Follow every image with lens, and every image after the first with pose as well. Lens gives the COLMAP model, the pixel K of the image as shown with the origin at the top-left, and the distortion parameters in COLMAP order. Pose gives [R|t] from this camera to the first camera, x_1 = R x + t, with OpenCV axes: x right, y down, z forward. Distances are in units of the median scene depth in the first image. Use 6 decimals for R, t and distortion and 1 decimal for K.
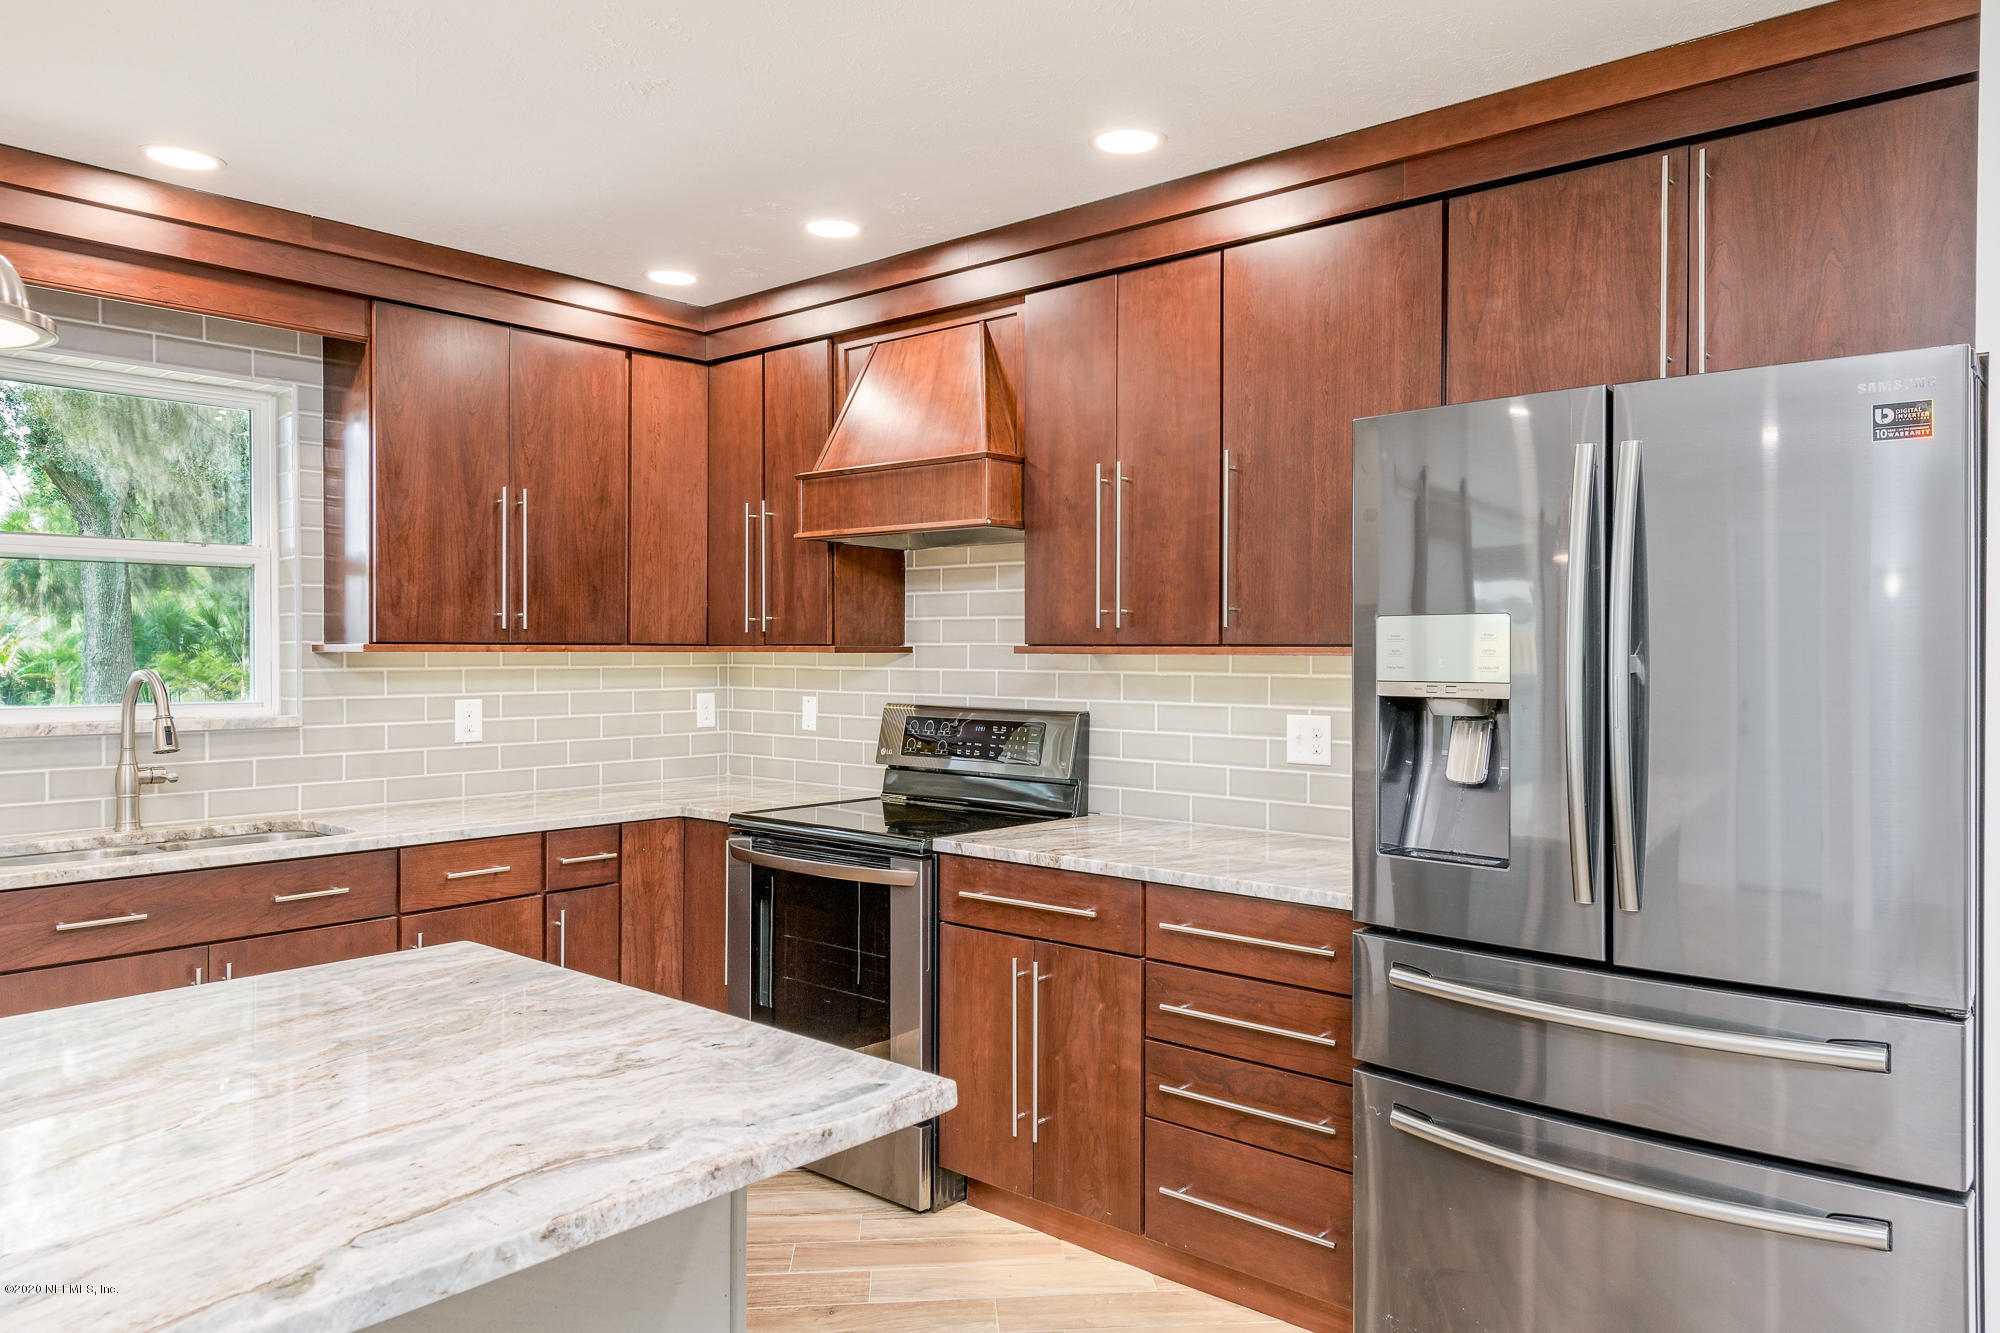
lens RADIAL K [[1337.7, 0, 998.0], [0, 1337.7, 658.7], [0, 0, 1]] dist [0.024635, -0.011827]
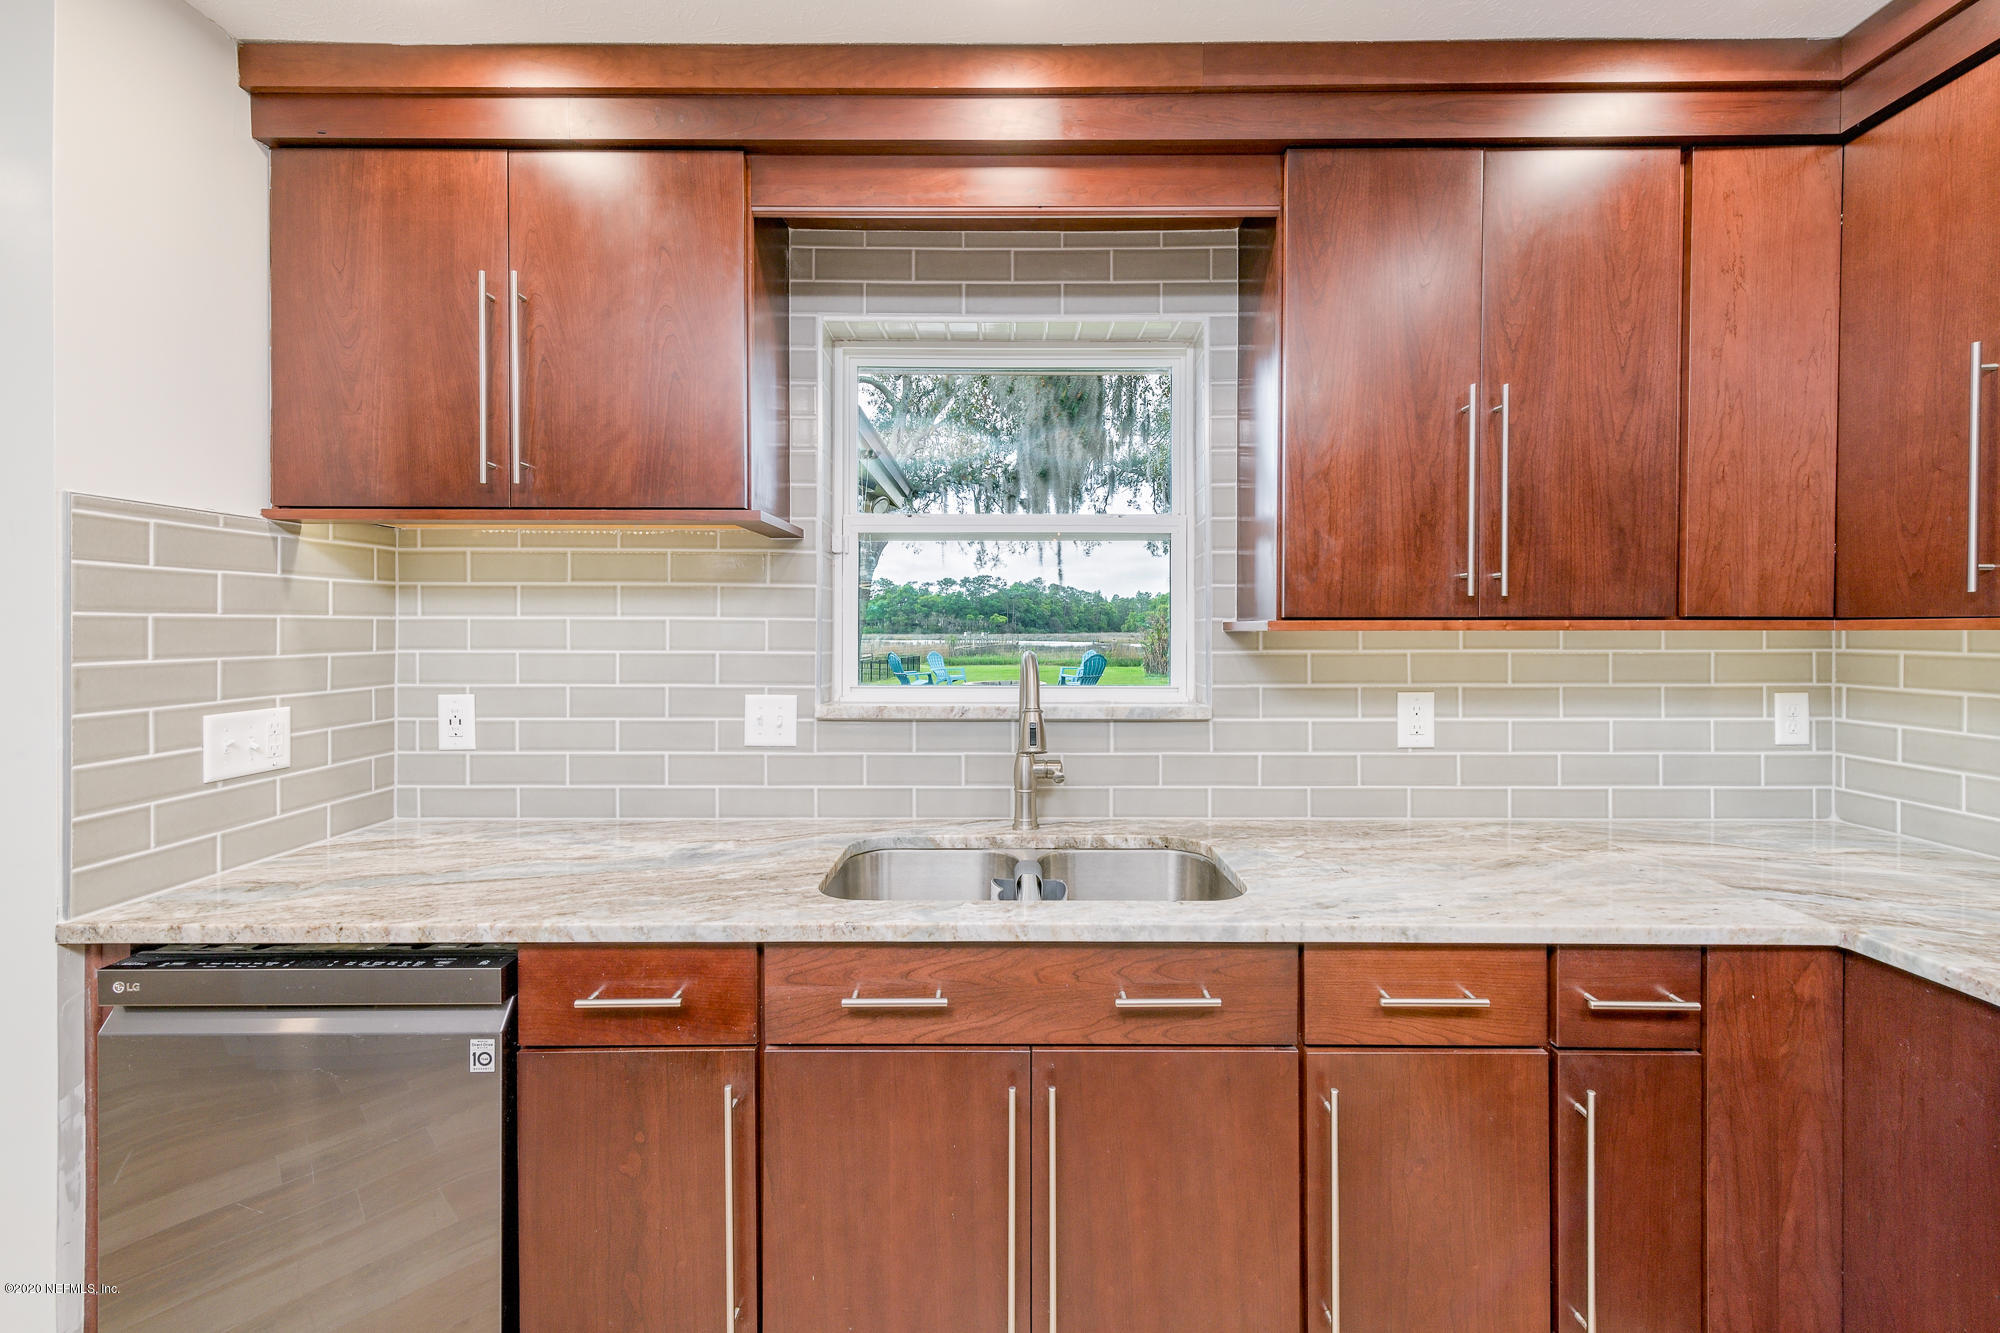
lens RADIAL K [[776.5, 0, 1021.6], [0, 776.5, 635.9], [0, 0, 1]] dist [0.006530, -0.000917]
pose [[0.664472, 0.003715, -0.747304, -0.235165], [-0.002420, 0.999993, 0.002819, -0.002995], [0.747309, -0.000065, 0.664477, 0.595356]]
